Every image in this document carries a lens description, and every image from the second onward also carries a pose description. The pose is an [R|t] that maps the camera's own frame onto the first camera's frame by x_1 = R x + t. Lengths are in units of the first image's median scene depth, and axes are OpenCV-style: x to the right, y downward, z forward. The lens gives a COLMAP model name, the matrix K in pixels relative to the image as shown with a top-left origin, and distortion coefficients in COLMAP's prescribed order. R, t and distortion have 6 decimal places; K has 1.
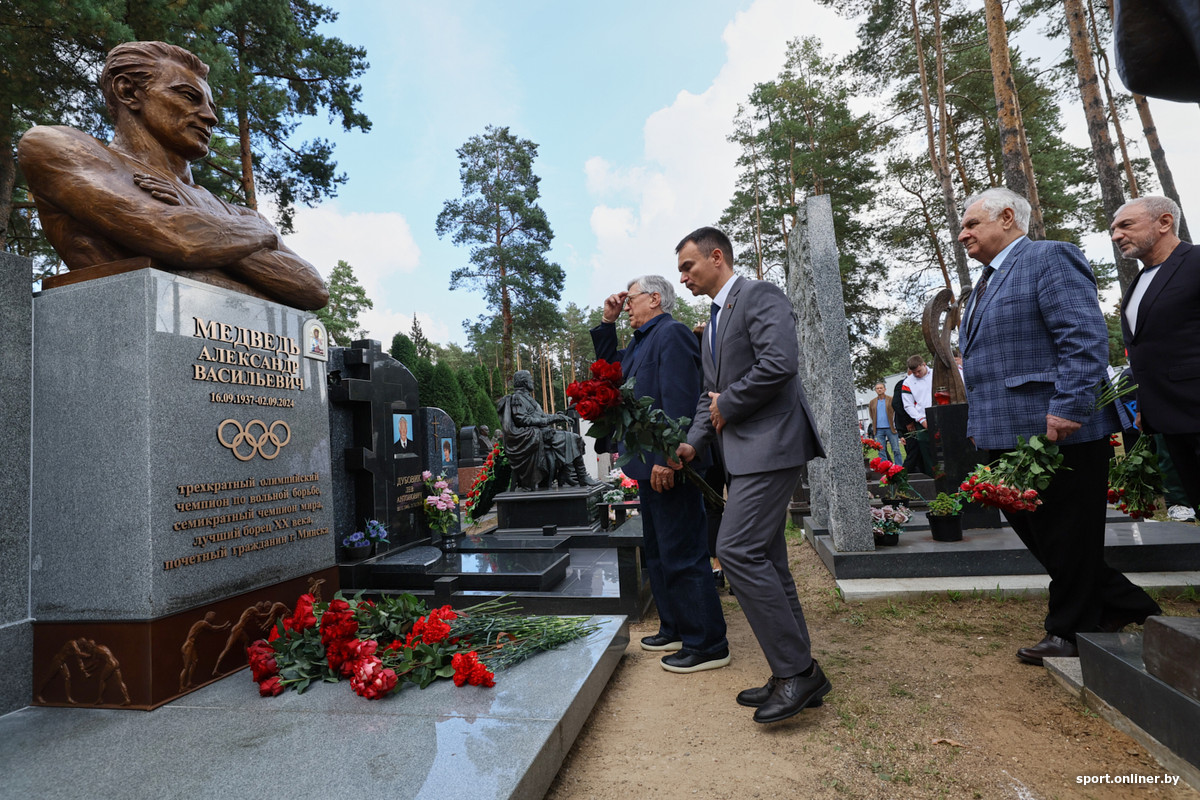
lens RADIAL K [[571.9, 0, 595.1], [0, 571.9, 396.4], [0, 0, 1]] dist [0.001397, 0.001060]
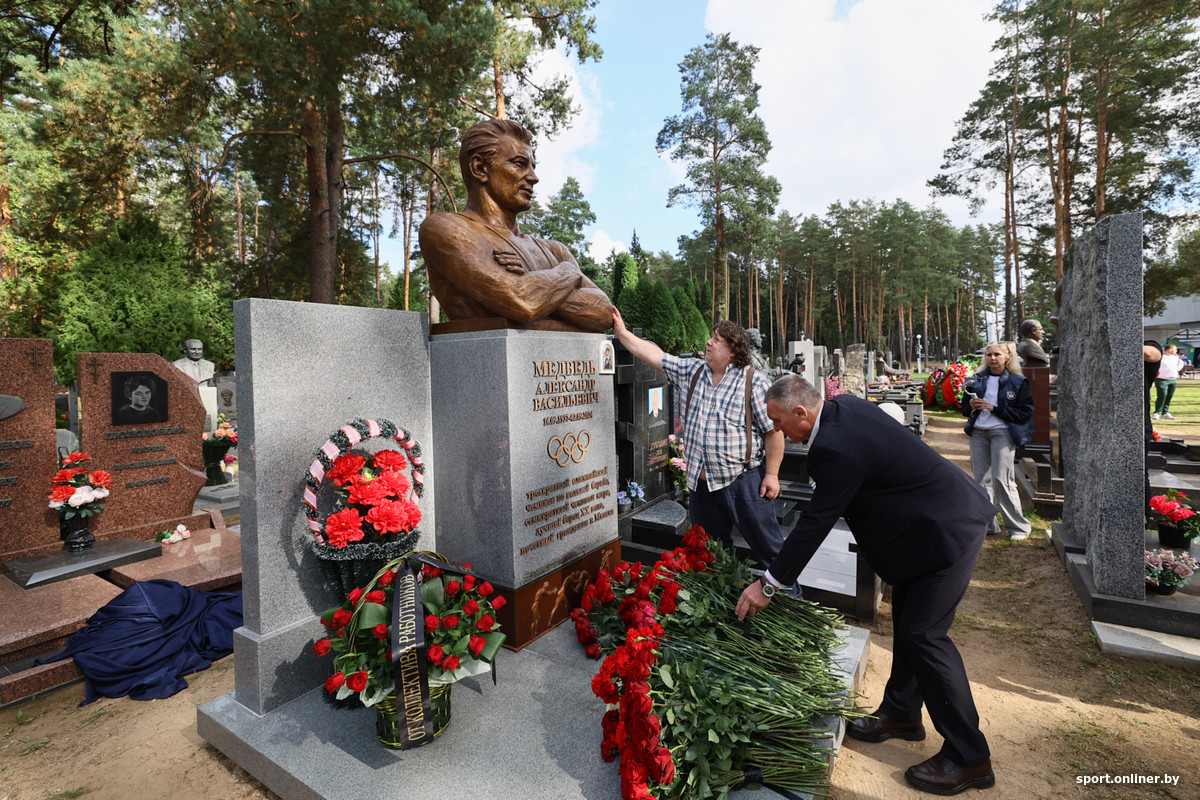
lens RADIAL K [[546.4, 0, 629.9], [0, 546.4, 371.0], [0, 0, 1]] dist [0.000036, -0.000706]
pose [[0.954805, 0.064539, -0.290143, -0.013723], [-0.027001, 0.990939, 0.131571, -0.029907], [0.296006, -0.117790, 0.947896, -0.011742]]
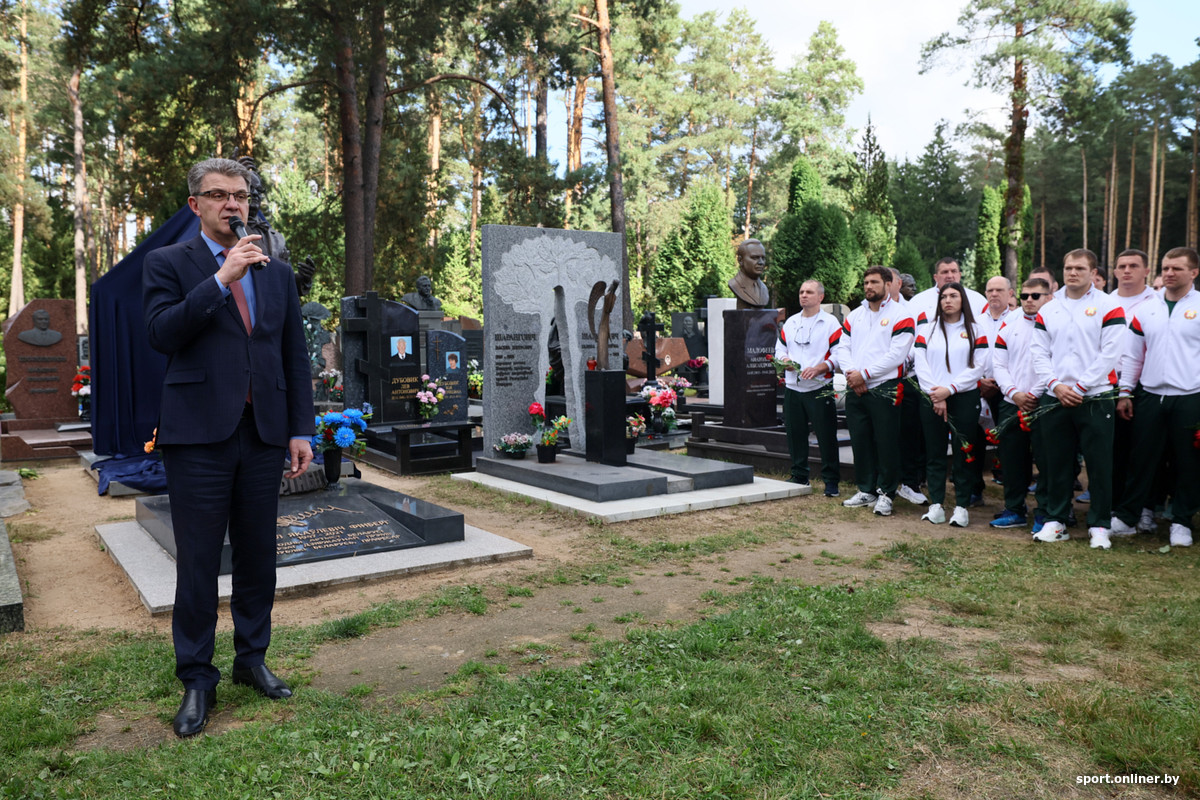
lens RADIAL K [[936.4, 0, 589.5], [0, 936.4, 395.3], [0, 0, 1]] dist [-0.001261, -0.005063]
pose [[0.742933, 0.118389, -0.658813, 0.341604], [0.010818, 0.981983, 0.188661, -0.056611], [0.669279, -0.147289, 0.728266, -0.099447]]
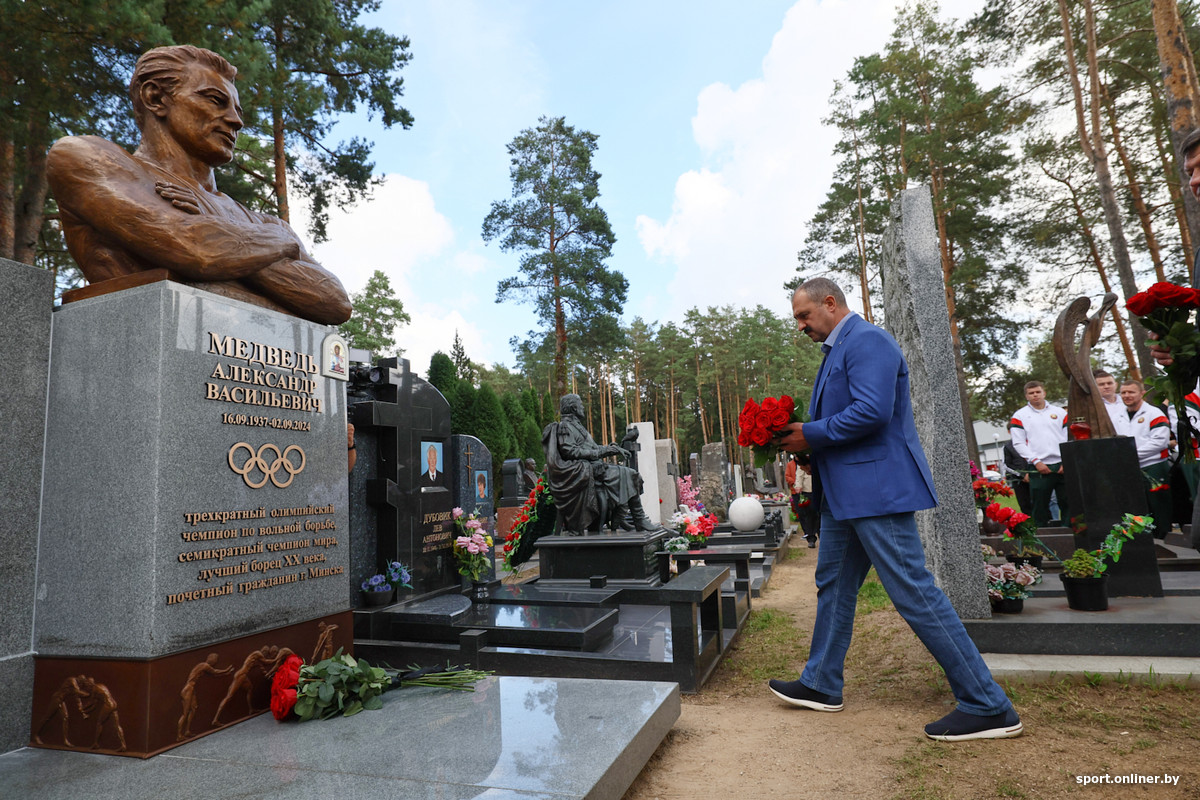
lens RADIAL K [[675.2, 0, 596.1], [0, 675.2, 394.6], [0, 0, 1]] dist [0.000469, 0.001625]
pose [[0.994912, 0.007478, -0.100465, 0.003978], [-0.012252, 0.998821, -0.046982, 0.000762], [0.099996, 0.047974, 0.993831, -0.002727]]
